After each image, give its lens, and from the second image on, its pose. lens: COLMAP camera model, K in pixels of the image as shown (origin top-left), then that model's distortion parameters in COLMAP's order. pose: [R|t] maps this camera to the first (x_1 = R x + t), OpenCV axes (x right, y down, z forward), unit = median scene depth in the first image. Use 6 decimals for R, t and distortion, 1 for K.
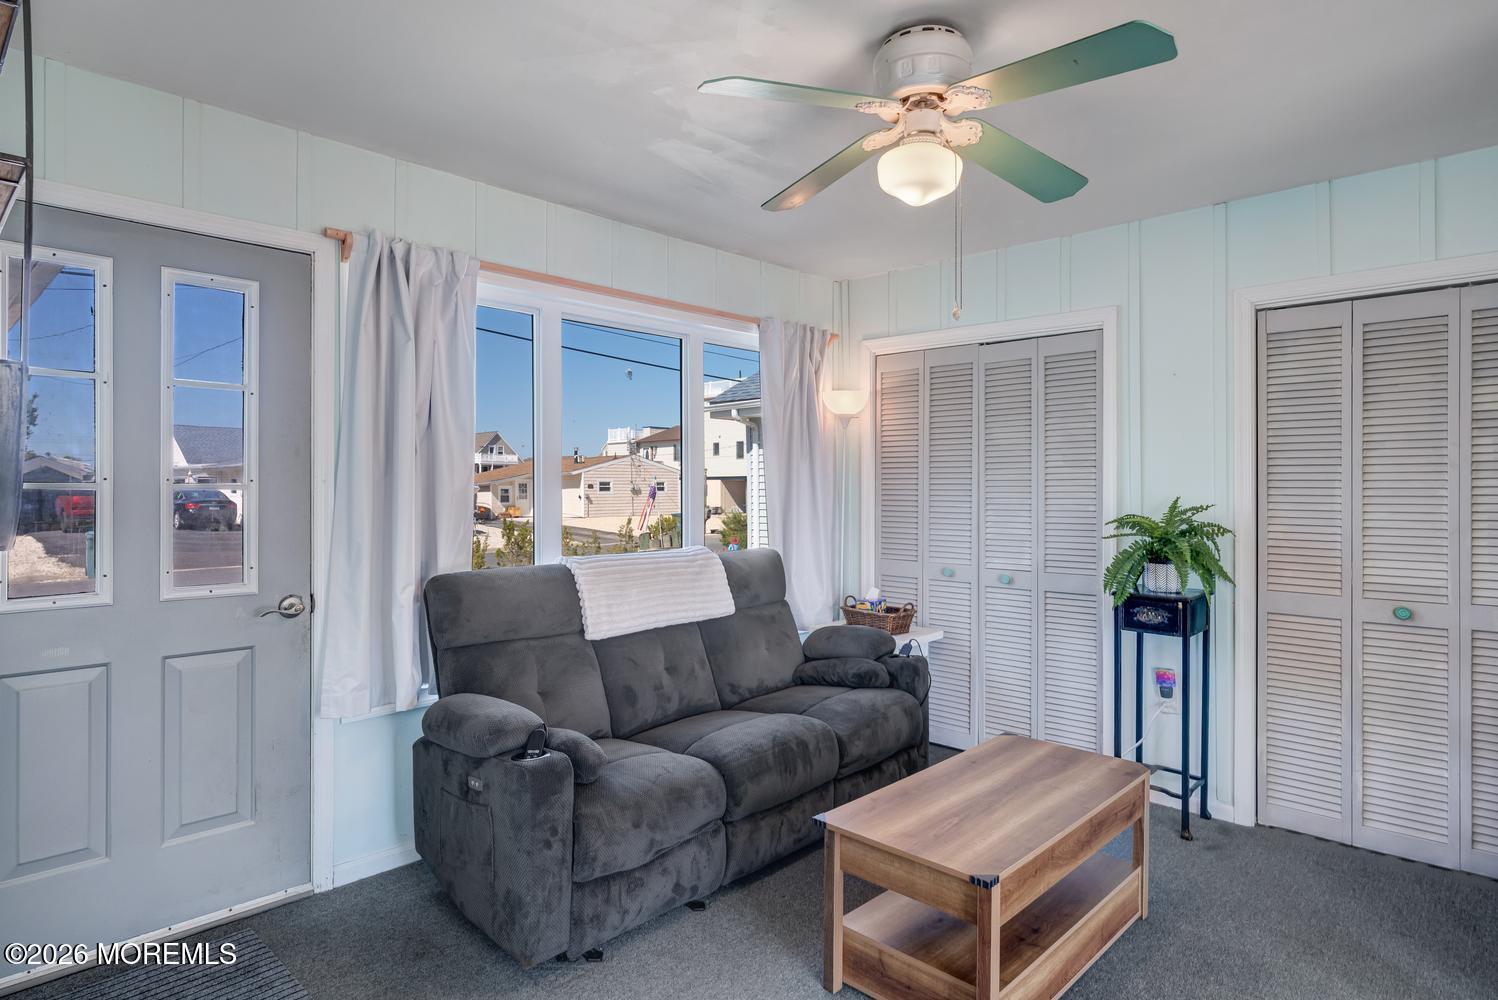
lens RADIAL K [[845.5, 0, 746.6], [0, 845.5, 485.5], [0, 0, 1]] dist [-0.004559, -0.001731]
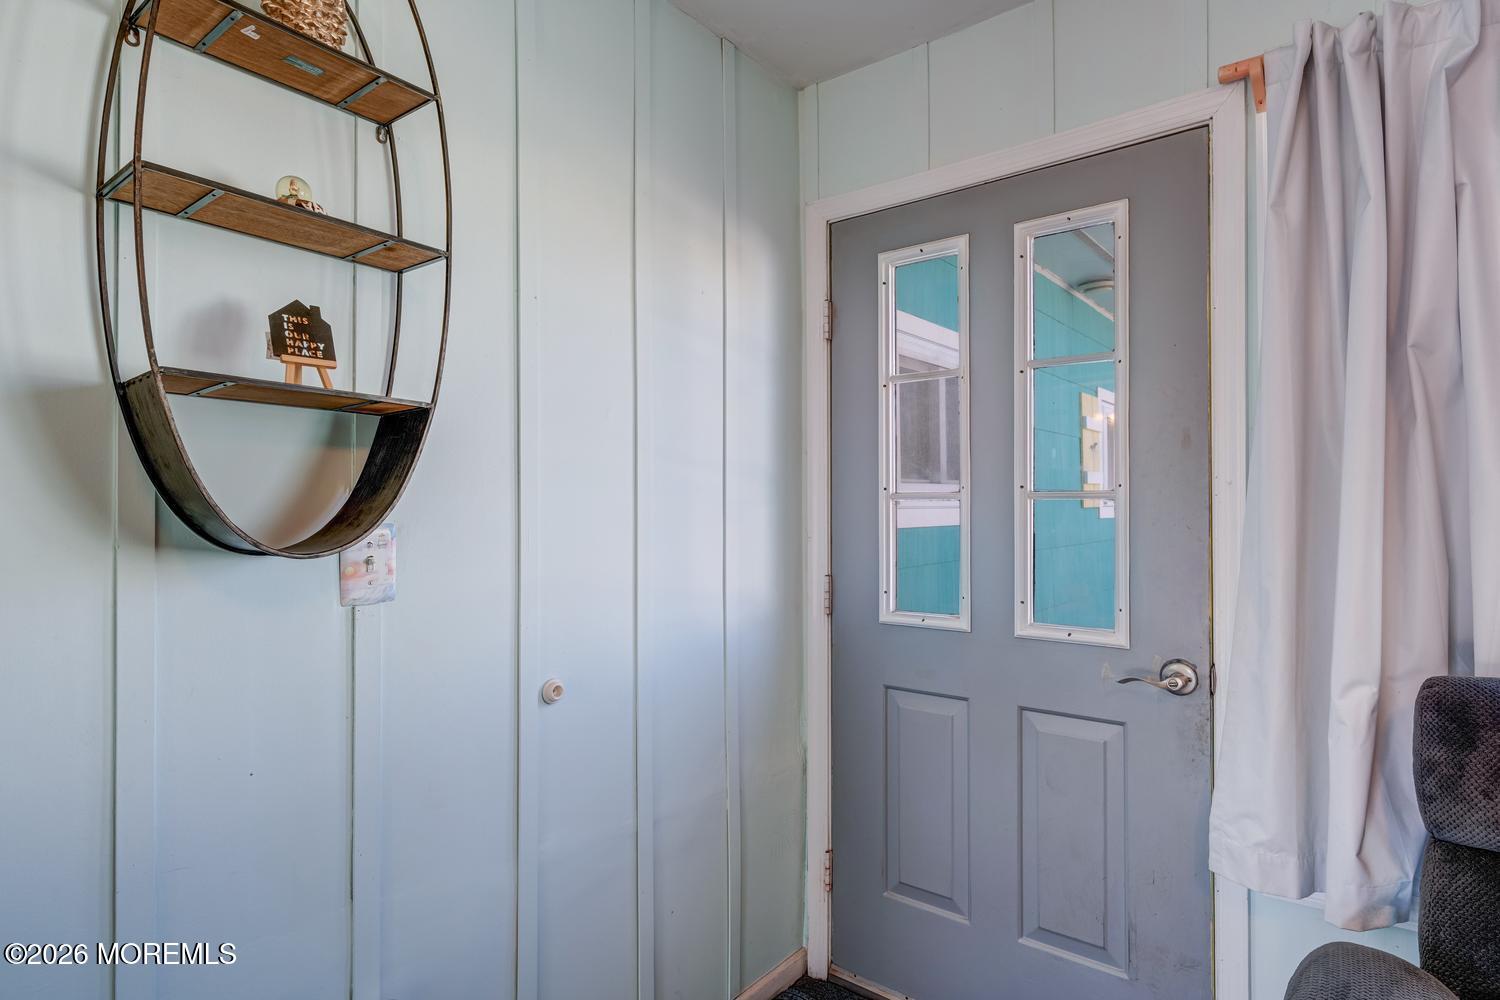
lens RADIAL K [[819.9, 0, 750.0], [0, 819.9, 500.0], [0, 0, 1]] dist [-0.003908, 0.000091]
pose [[0.089531, -0.008001, -0.995952, 0.044063], [0.006467, 0.999951, -0.007452, 0.006626], [0.995963, -0.005773, 0.089578, 0.442003]]
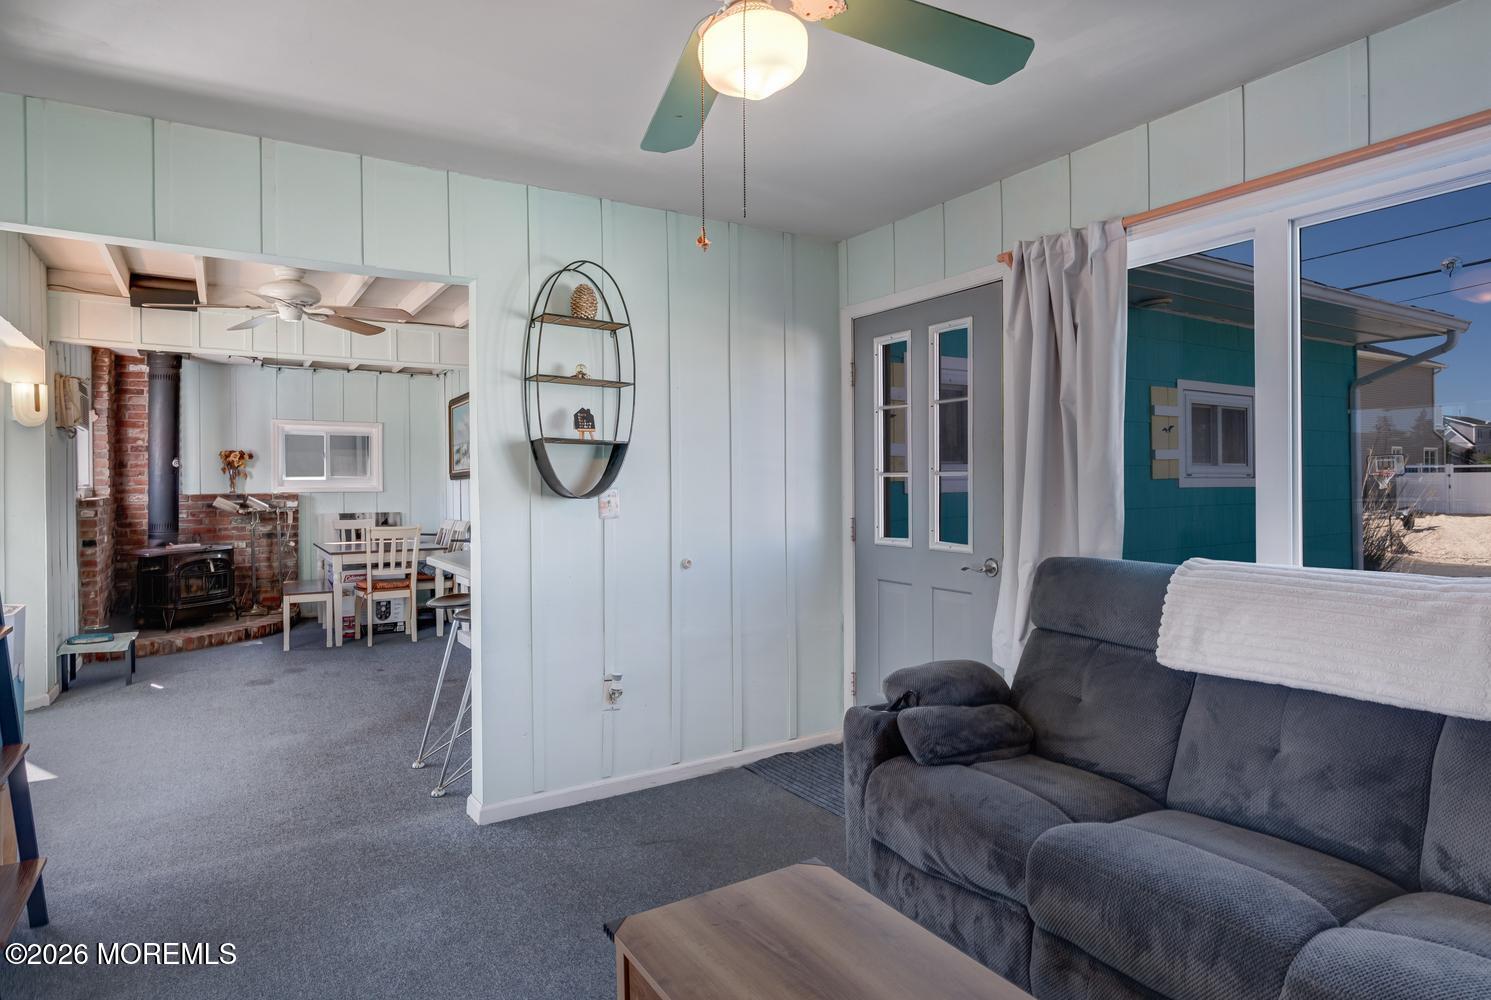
lens RADIAL K [[841.6, 0, 743.1], [0, 841.6, 485.6], [0, 0, 1]] dist [-0.004559, -0.001731]
pose [[-0.245620, 0.007338, -0.969338, 0.547988], [0.011638, 0.999922, 0.004620, 0.008181], [0.969296, -0.010146, -0.245686, 0.684196]]
